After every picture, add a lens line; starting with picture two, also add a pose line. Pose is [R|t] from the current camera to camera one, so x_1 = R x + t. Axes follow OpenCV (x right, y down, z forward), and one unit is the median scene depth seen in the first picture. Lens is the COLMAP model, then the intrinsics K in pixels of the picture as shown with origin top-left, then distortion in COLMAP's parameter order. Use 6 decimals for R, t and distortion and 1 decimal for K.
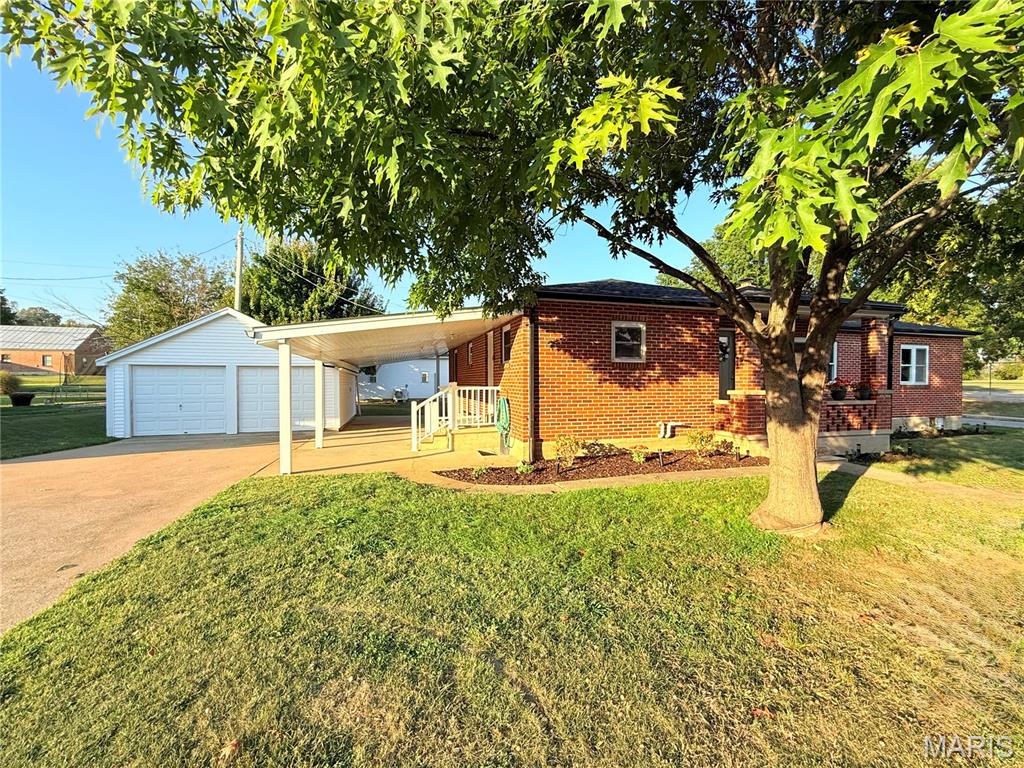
lens RADIAL K [[406.9, 0, 512.4], [0, 406.9, 382.8], [0, 0, 1]] dist [0.000526, -0.000790]
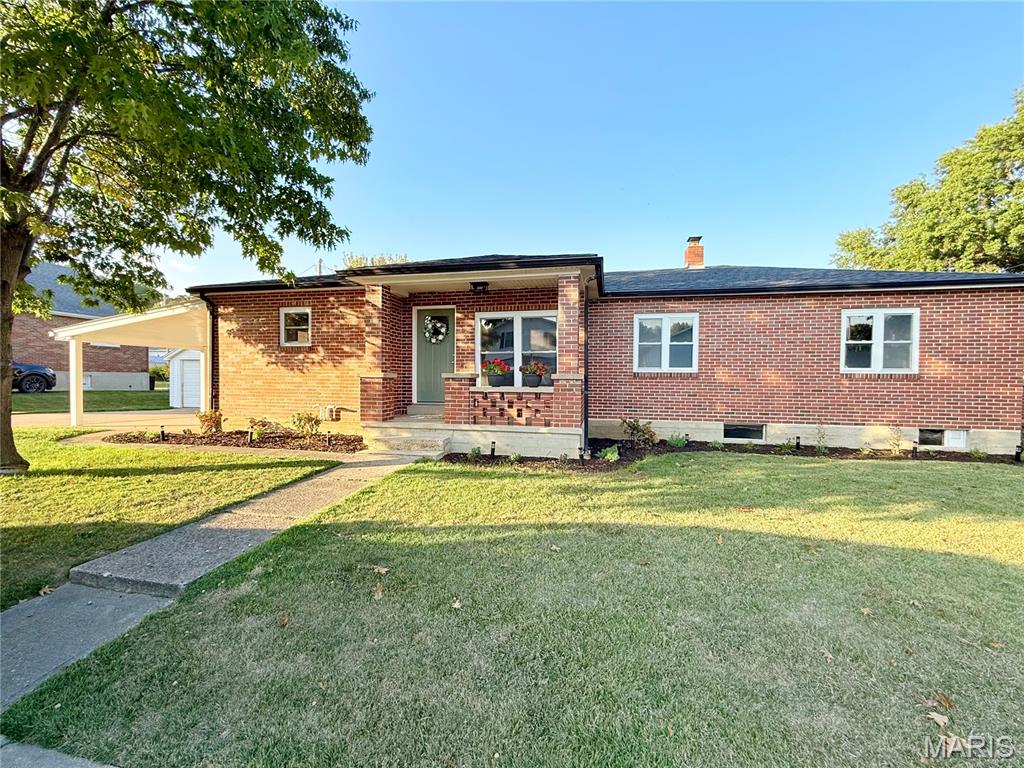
lens RADIAL K [[406.9, 0, 512.3], [0, 406.9, 383.0], [0, 0, 1]] dist [0.000526, -0.000790]
pose [[0.889956, 0.010959, -0.455914, 1.231758], [-0.008560, 0.999937, 0.007325, 0.030989], [0.455965, -0.002616, 0.889994, 0.315248]]
